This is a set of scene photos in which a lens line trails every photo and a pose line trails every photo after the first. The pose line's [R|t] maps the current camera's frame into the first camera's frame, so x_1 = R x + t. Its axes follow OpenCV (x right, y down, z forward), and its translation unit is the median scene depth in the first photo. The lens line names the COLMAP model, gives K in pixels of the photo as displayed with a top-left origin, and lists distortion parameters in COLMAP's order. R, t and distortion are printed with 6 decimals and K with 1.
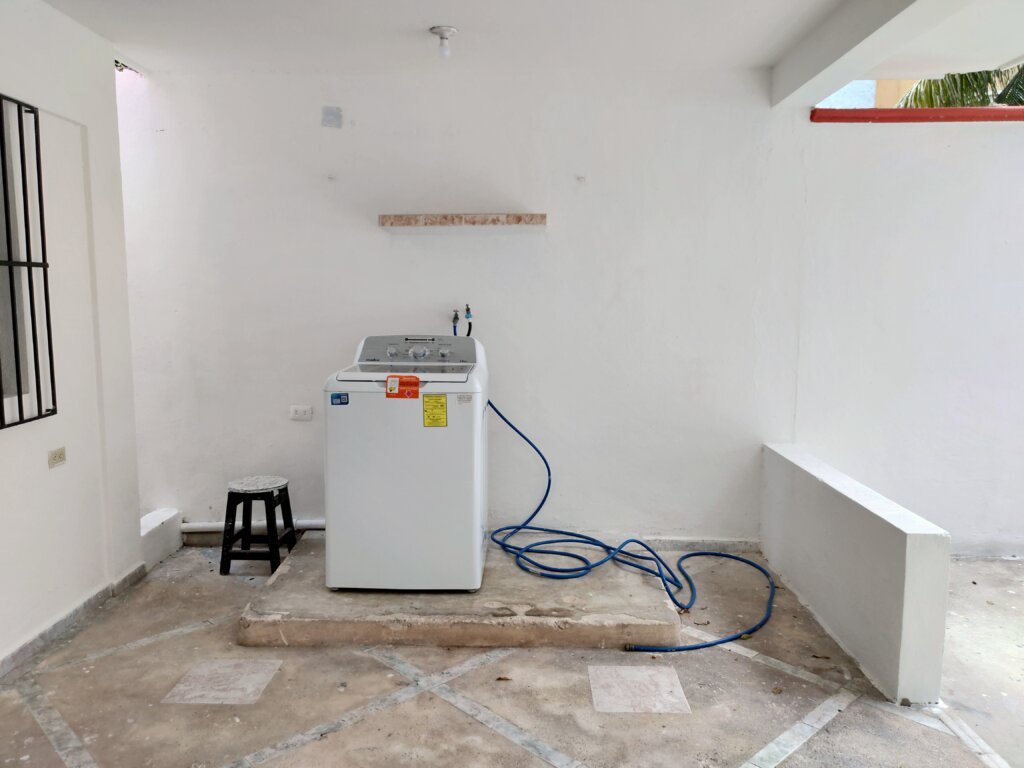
lens RADIAL K [[776.9, 0, 512.0], [0, 776.9, 384.0], [0, 0, 1]] dist [0.028868, -0.008890]
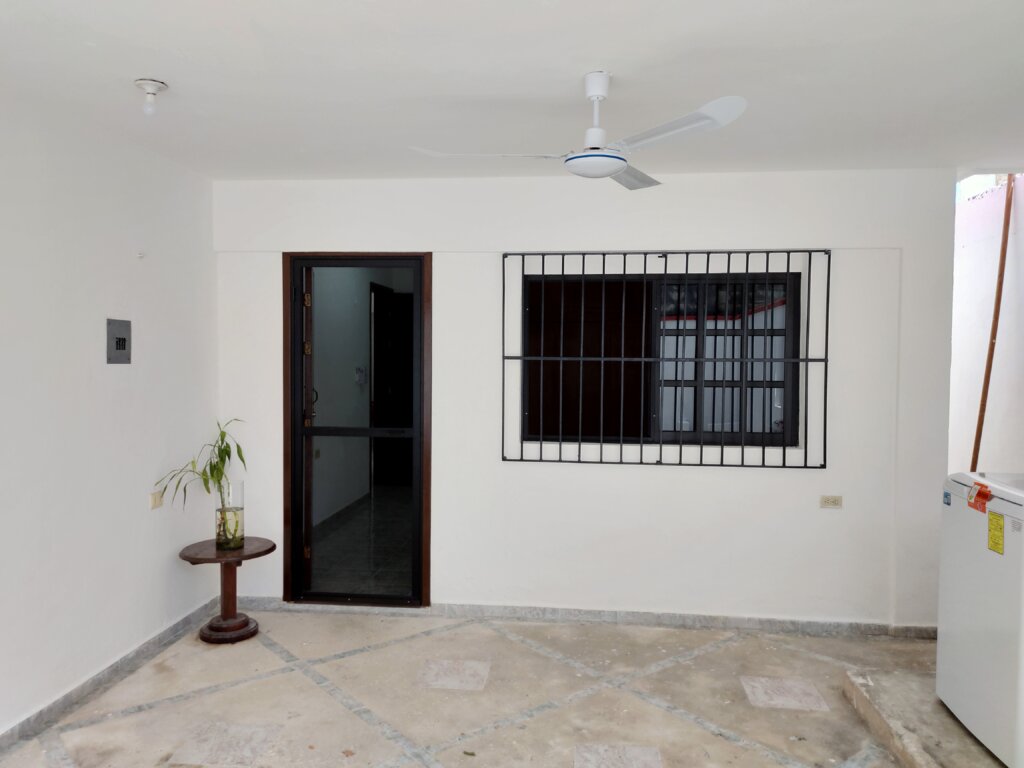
lens RADIAL K [[776.9, 0, 512.0], [0, 776.9, 384.0], [0, 0, 1]] dist [0.028868, -0.008890]
pose [[-0.070597, 0.037256, -0.996809, 0.823490], [-0.126232, 0.990935, 0.045977, -0.103658], [0.989485, 0.129075, -0.065254, 0.547358]]
